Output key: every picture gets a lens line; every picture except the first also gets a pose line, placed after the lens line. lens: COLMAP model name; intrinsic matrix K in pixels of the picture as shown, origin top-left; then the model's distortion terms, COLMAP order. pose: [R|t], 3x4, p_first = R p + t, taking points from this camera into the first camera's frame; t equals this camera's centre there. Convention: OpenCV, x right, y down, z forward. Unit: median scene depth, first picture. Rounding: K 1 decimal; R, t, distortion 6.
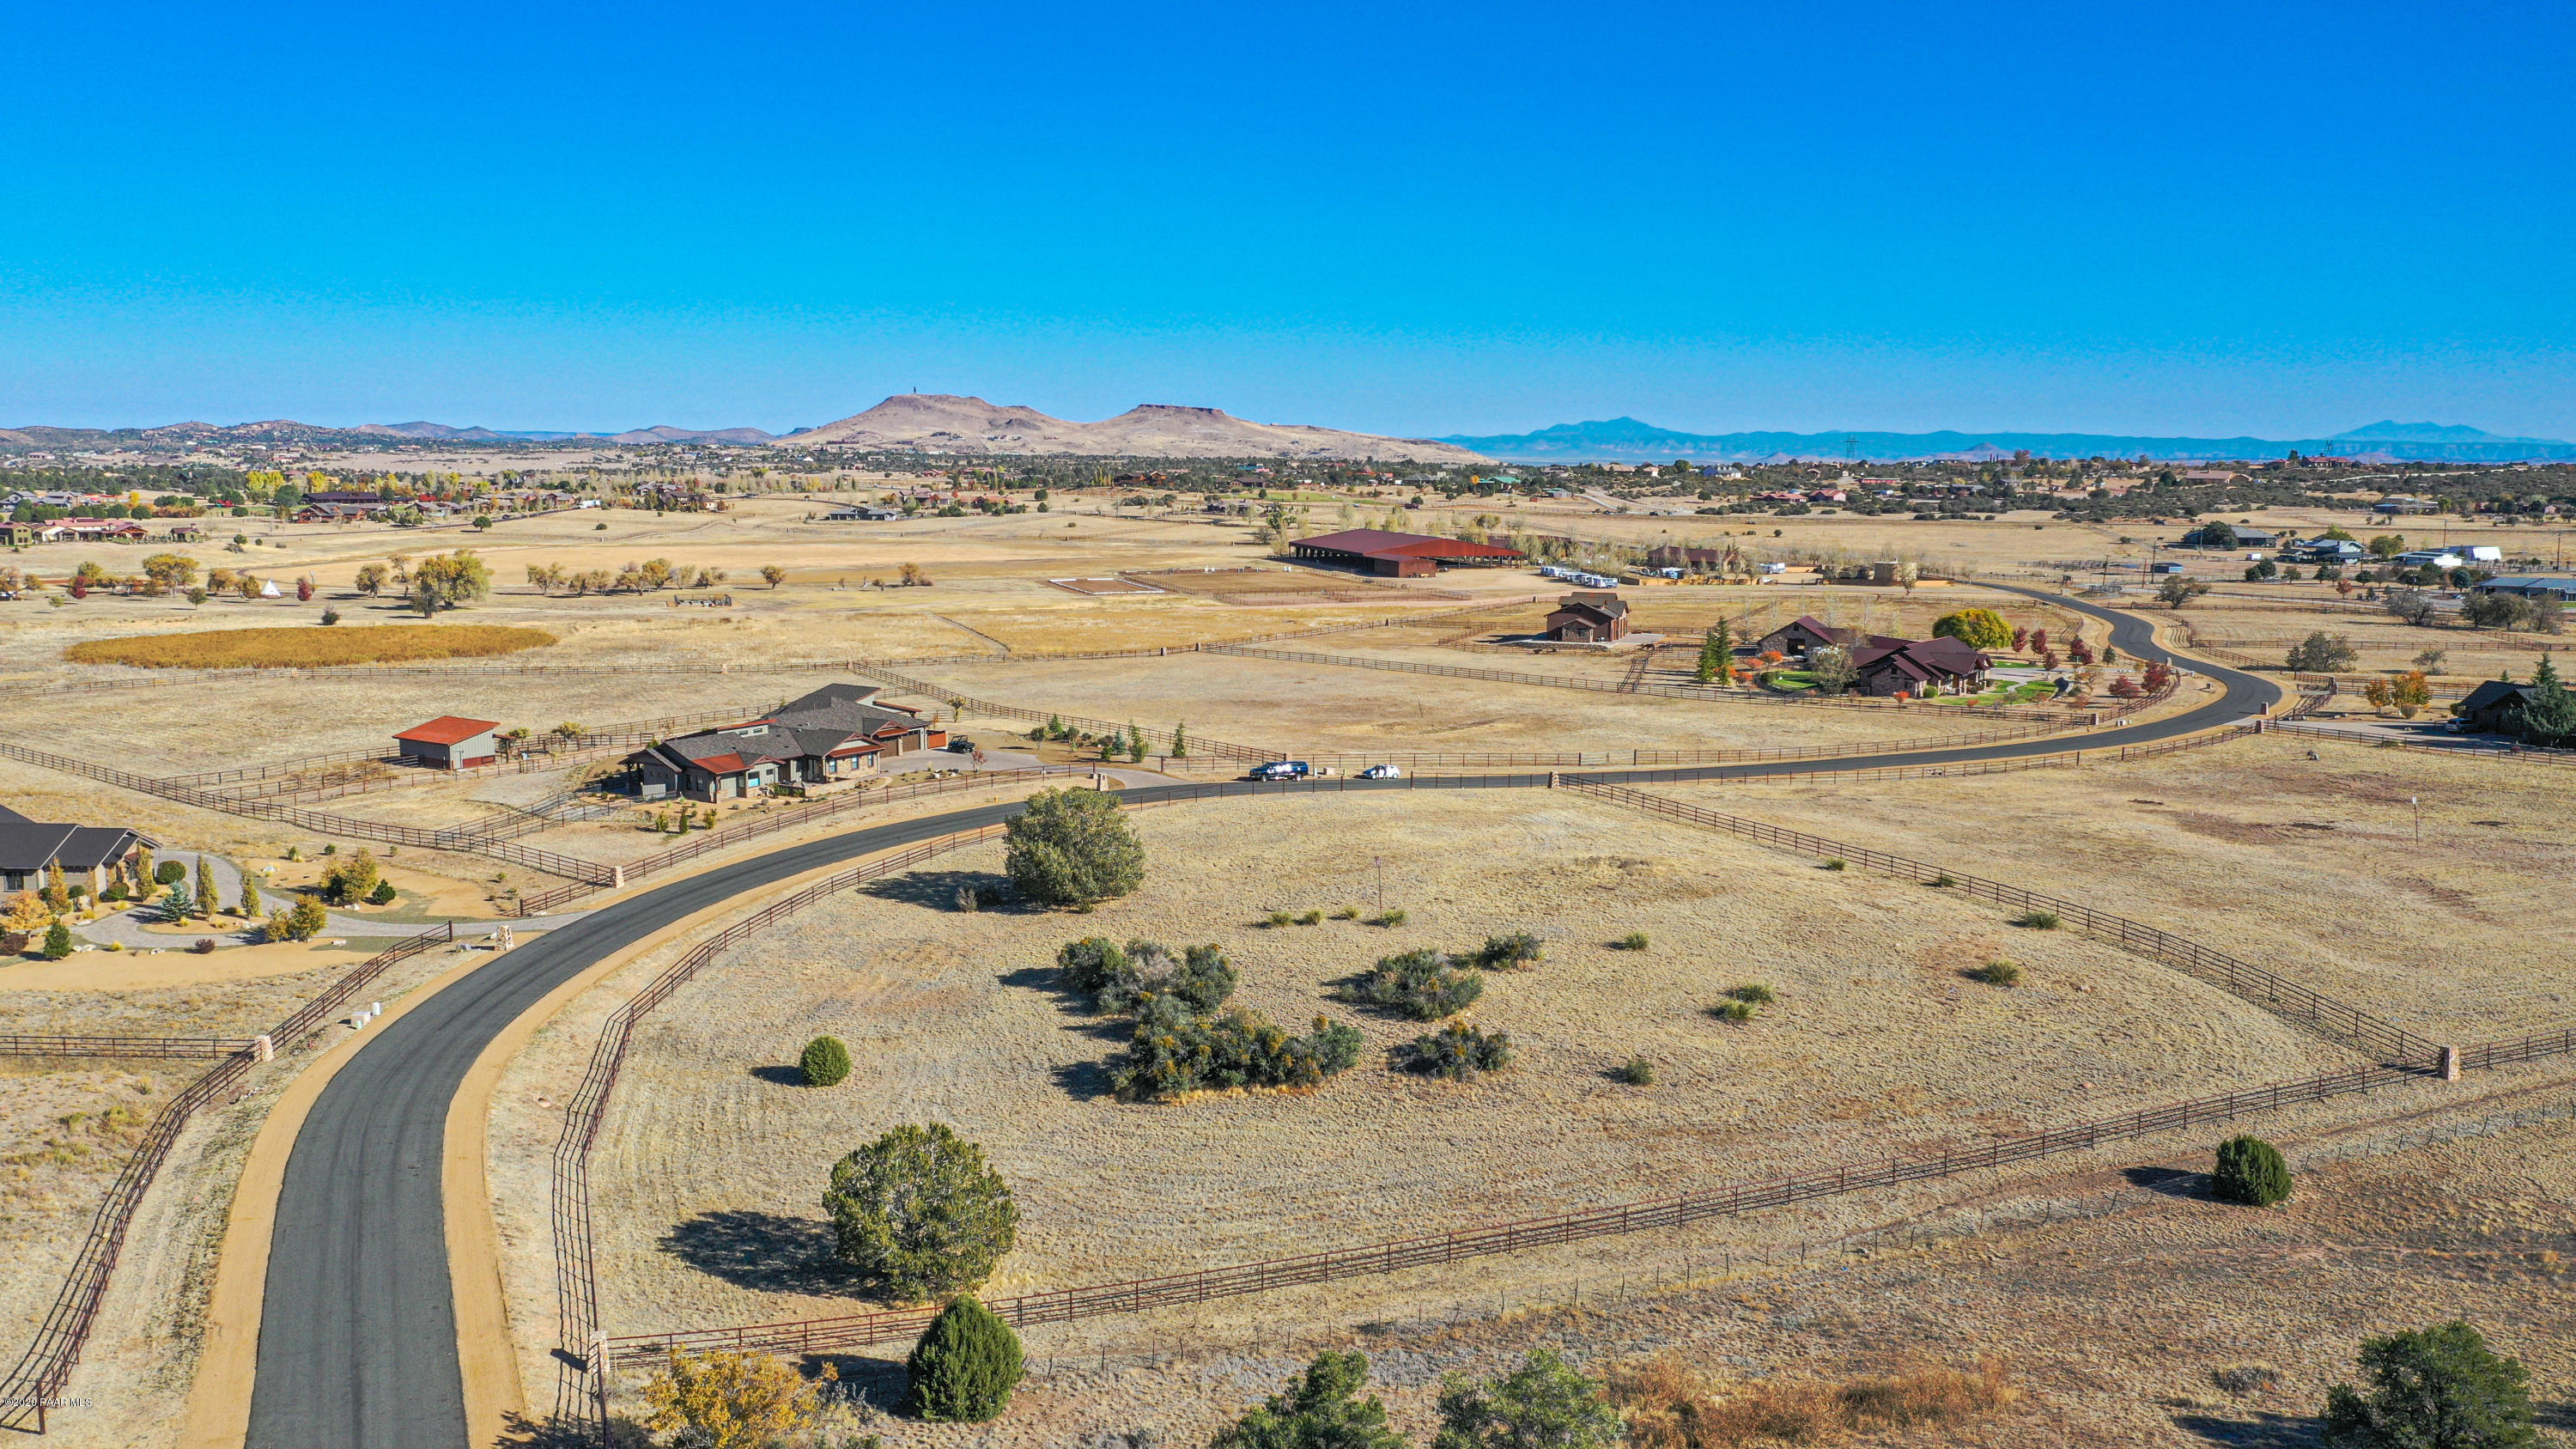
lens RADIAL K [[2051.6, 0, 1288.0], [0, 2051.6, 724.5], [0, 0, 1]] dist [0.007741, 0.008723]
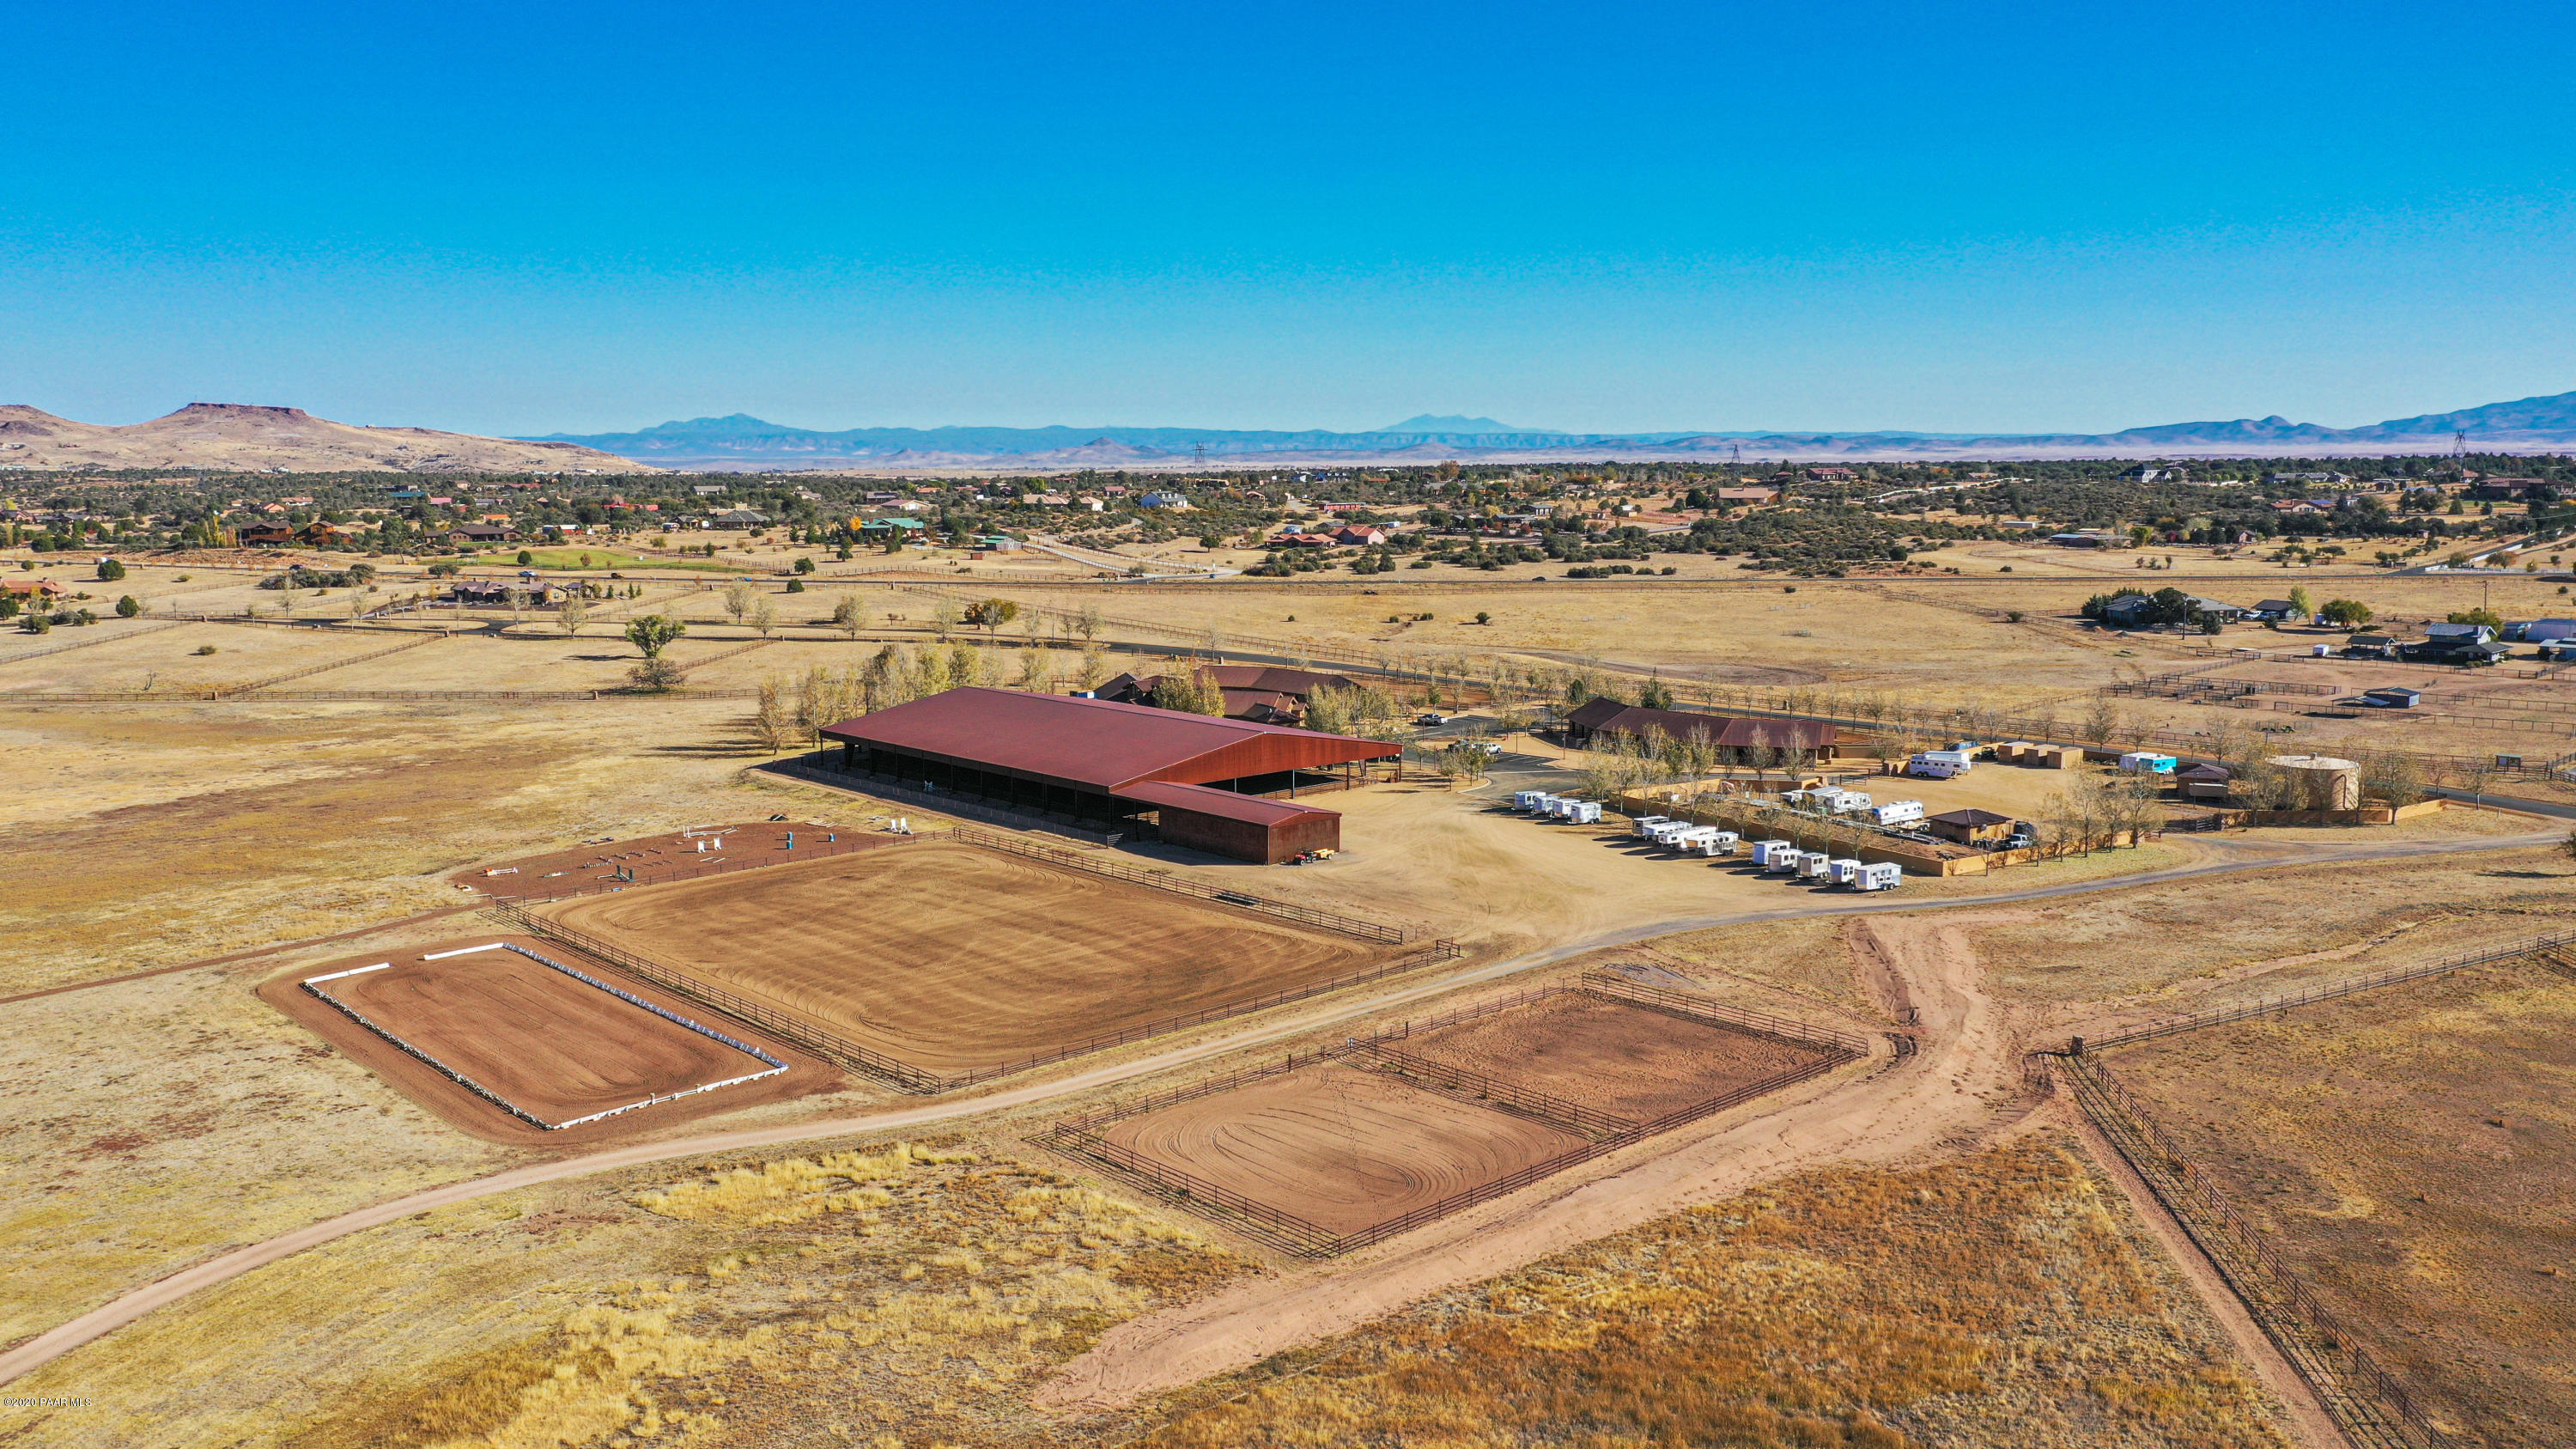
lens RADIAL K [[2051.6, 0, 1288.0], [0, 2051.6, 724.5], [0, 0, 1]] dist [0.007741, 0.008723]
pose [[0.912625, -0.065355, 0.403540, -0.111214], [0.064535, 0.997793, 0.015648, -0.115359], [-0.403672, 0.011762, 0.914828, 0.676229]]
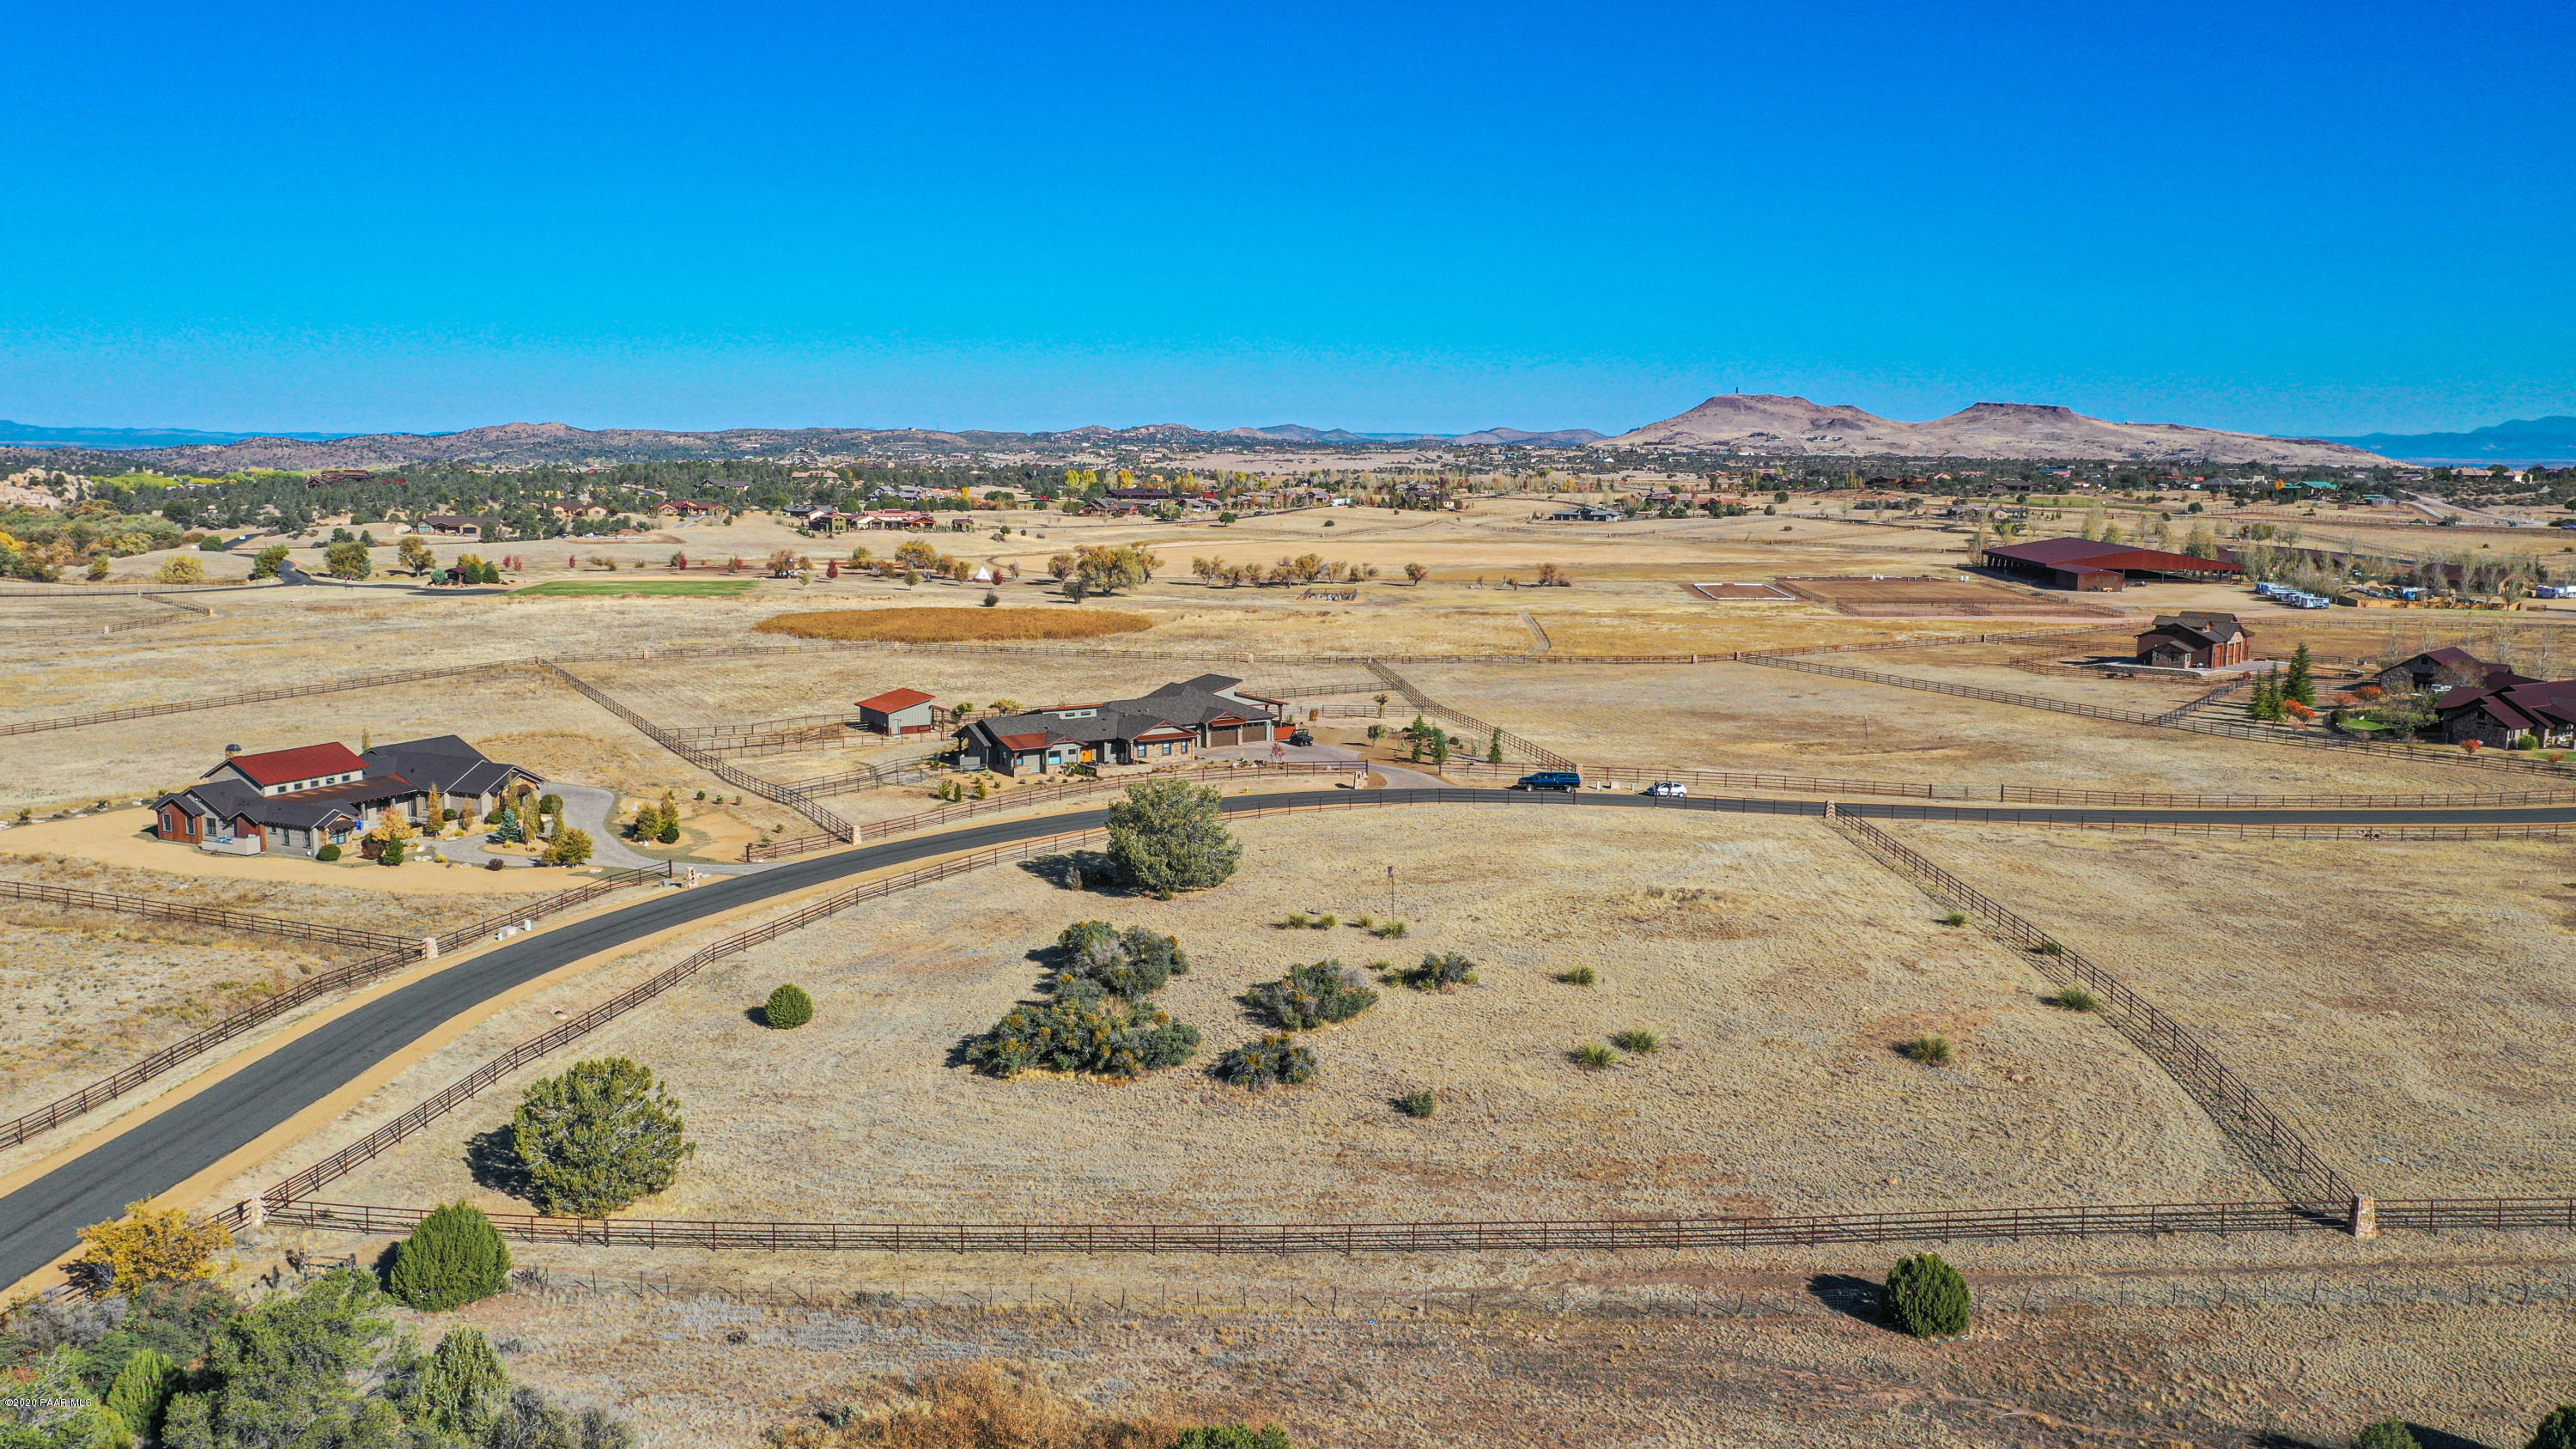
lens RADIAL K [[2051.6, 0, 1288.0], [0, 2051.6, 724.5], [0, 0, 1]] dist [0.007741, 0.008723]
pose [[0.920231, 0.052590, -0.387827, 0.099714], [-0.052718, 0.998556, 0.010318, -0.003074], [0.387809, 0.010951, 0.921675, 0.018269]]
